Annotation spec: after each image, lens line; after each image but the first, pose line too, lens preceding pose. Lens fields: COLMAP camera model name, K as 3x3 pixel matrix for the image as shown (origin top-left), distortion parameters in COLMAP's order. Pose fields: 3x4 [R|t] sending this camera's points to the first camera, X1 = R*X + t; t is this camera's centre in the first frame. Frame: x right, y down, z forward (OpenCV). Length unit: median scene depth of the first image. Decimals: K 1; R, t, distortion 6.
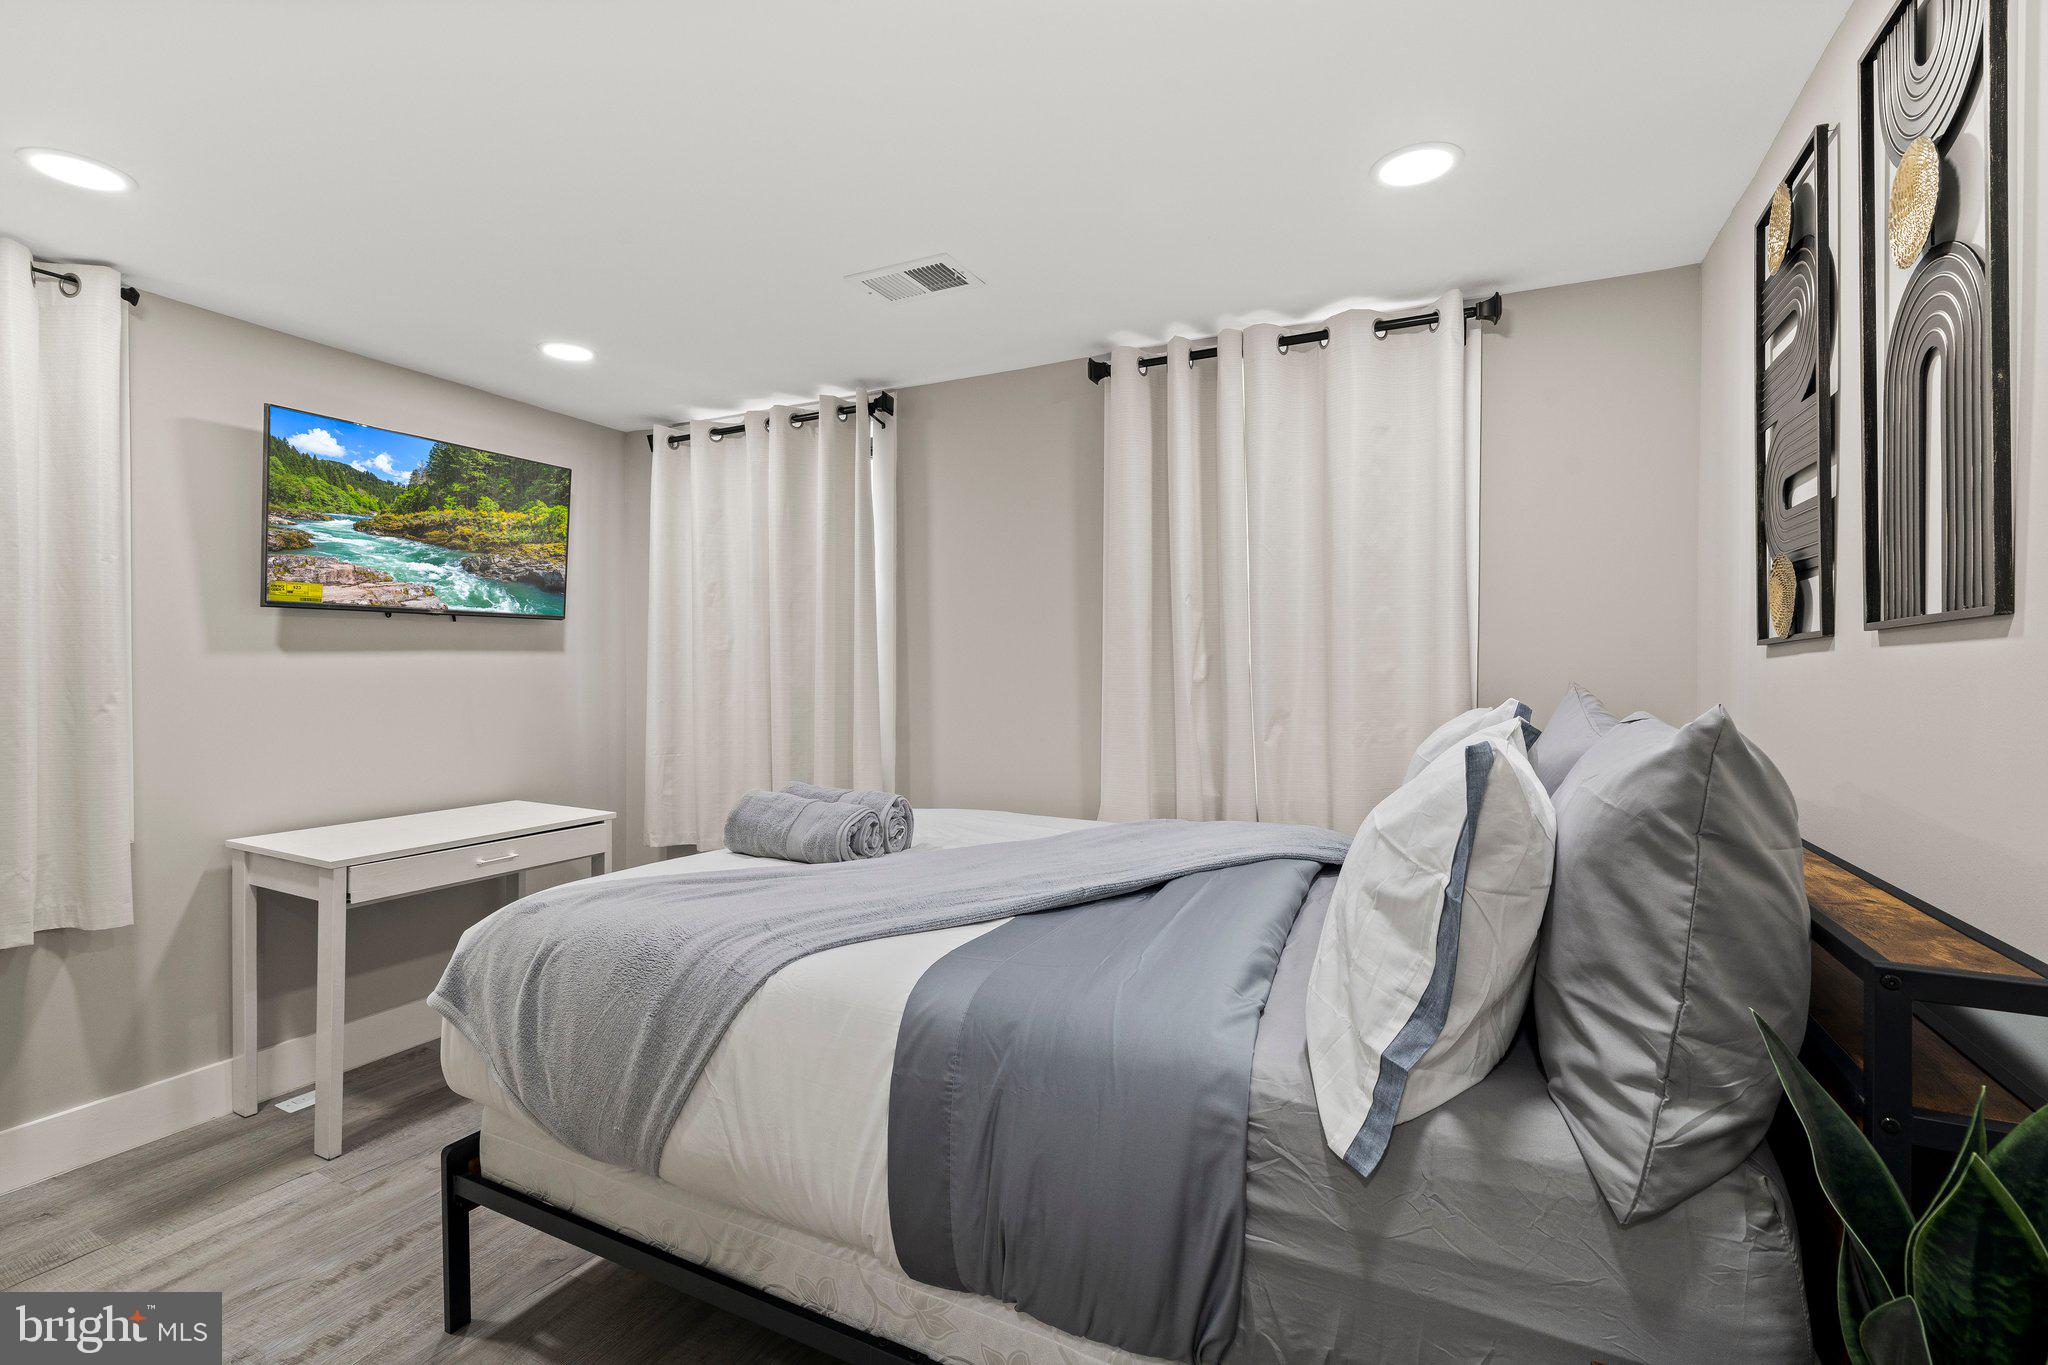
lens RADIAL K [[913.8, 0, 1012.8], [0, 913.8, 681.8], [0, 0, 1]] dist [-0.024044, 0.001955]
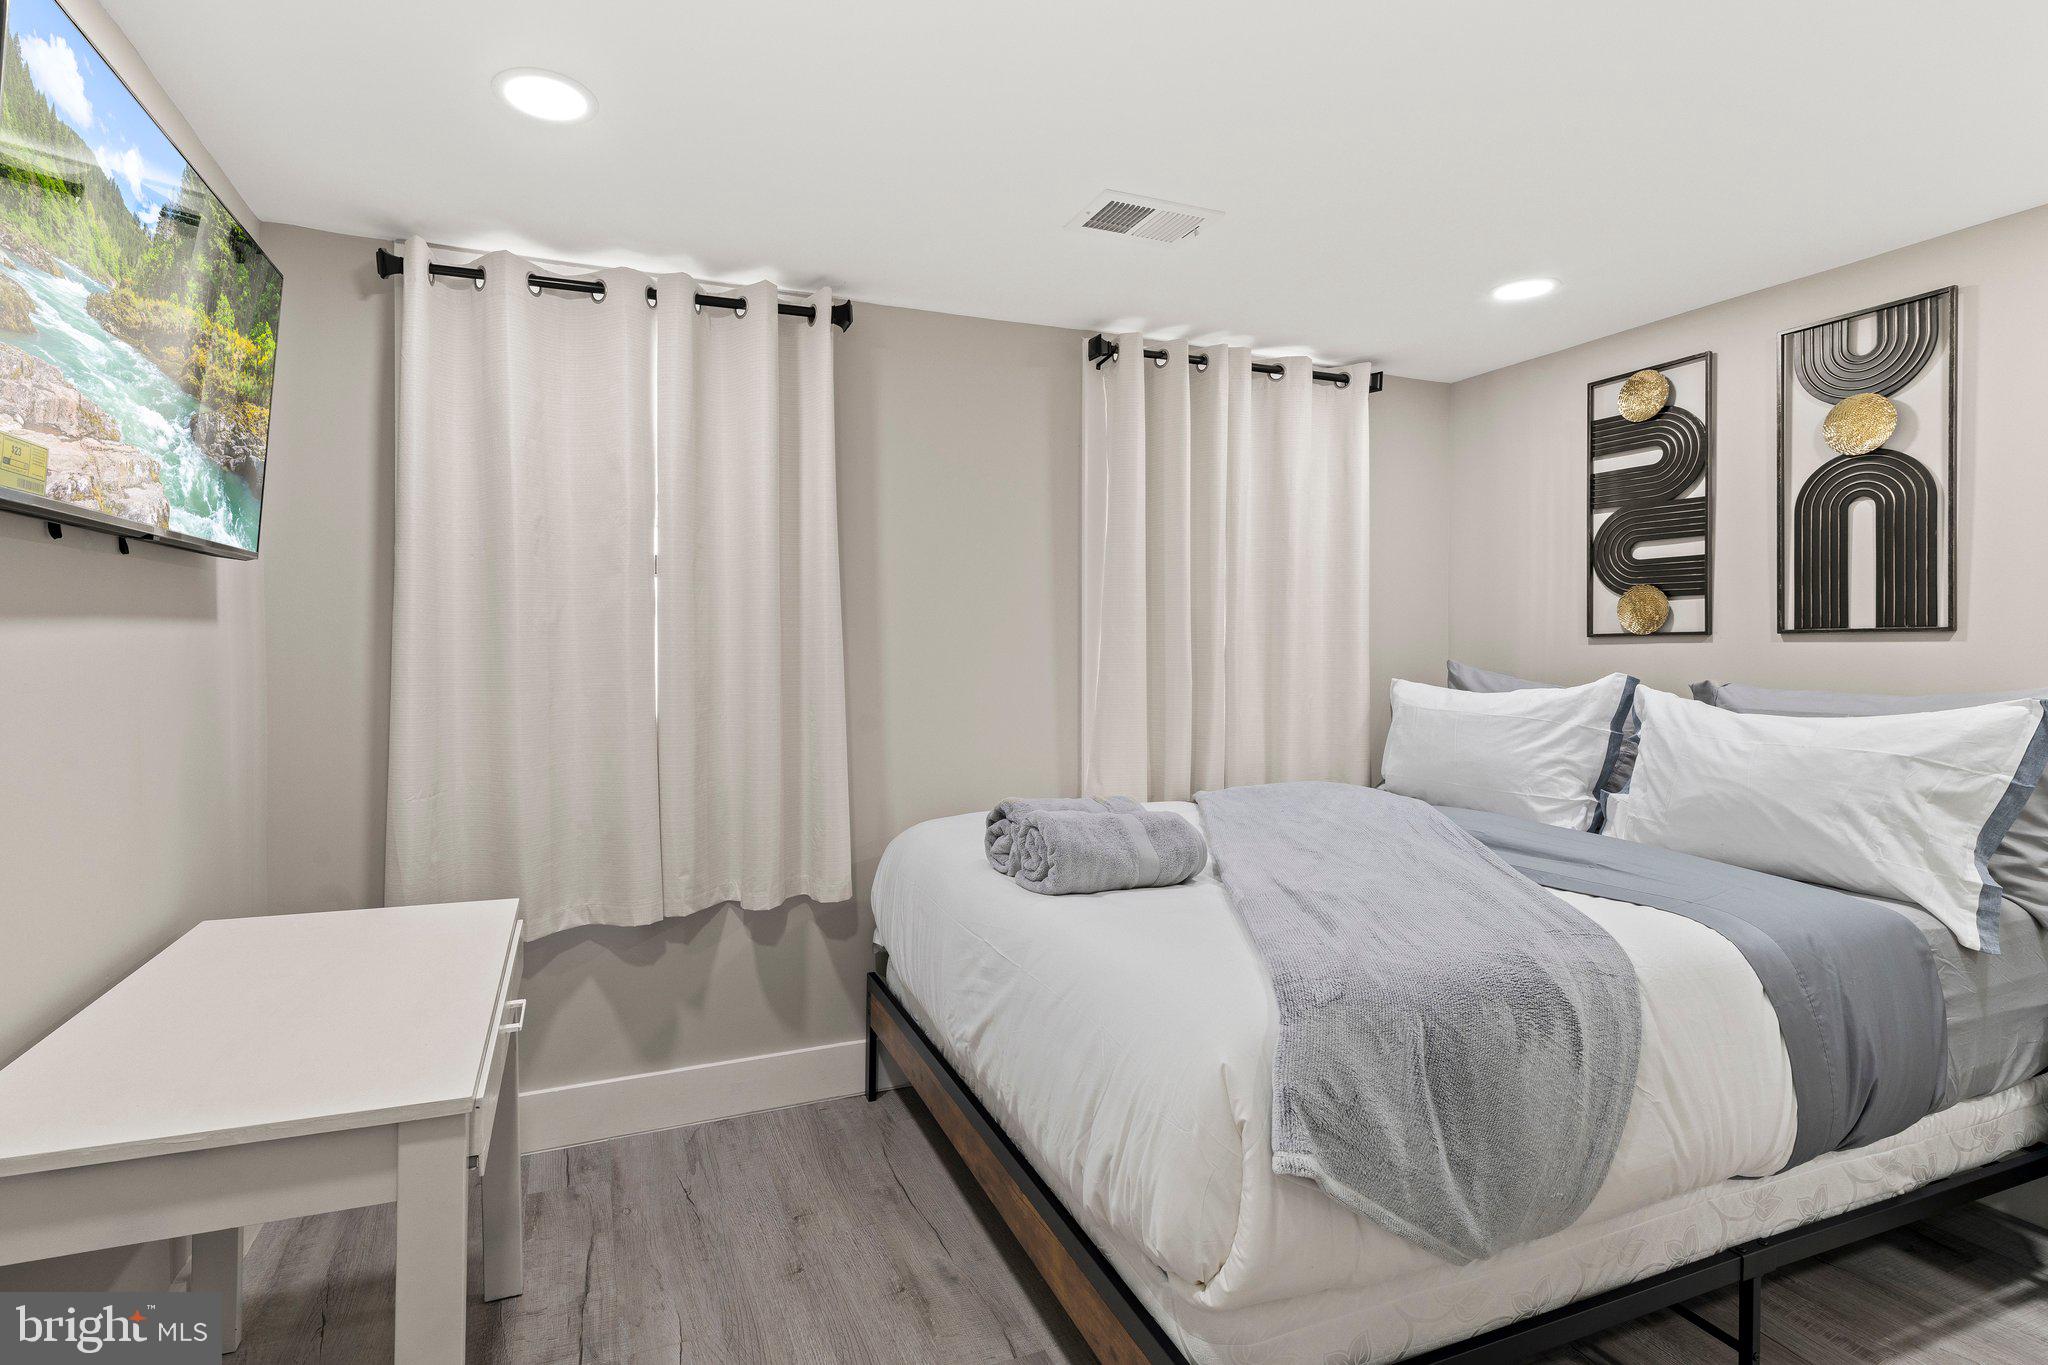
lens RADIAL K [[913.8, 0, 960.3], [0, 913.8, 642.7], [0, 0, 1]] dist [-0.024044, 0.001955]
pose [[0.696136, 0.002950, 0.717904, -0.751519], [-0.001436, 0.999995, -0.002717, -0.014100], [-0.717909, 0.000860, 0.696137, 0.423745]]
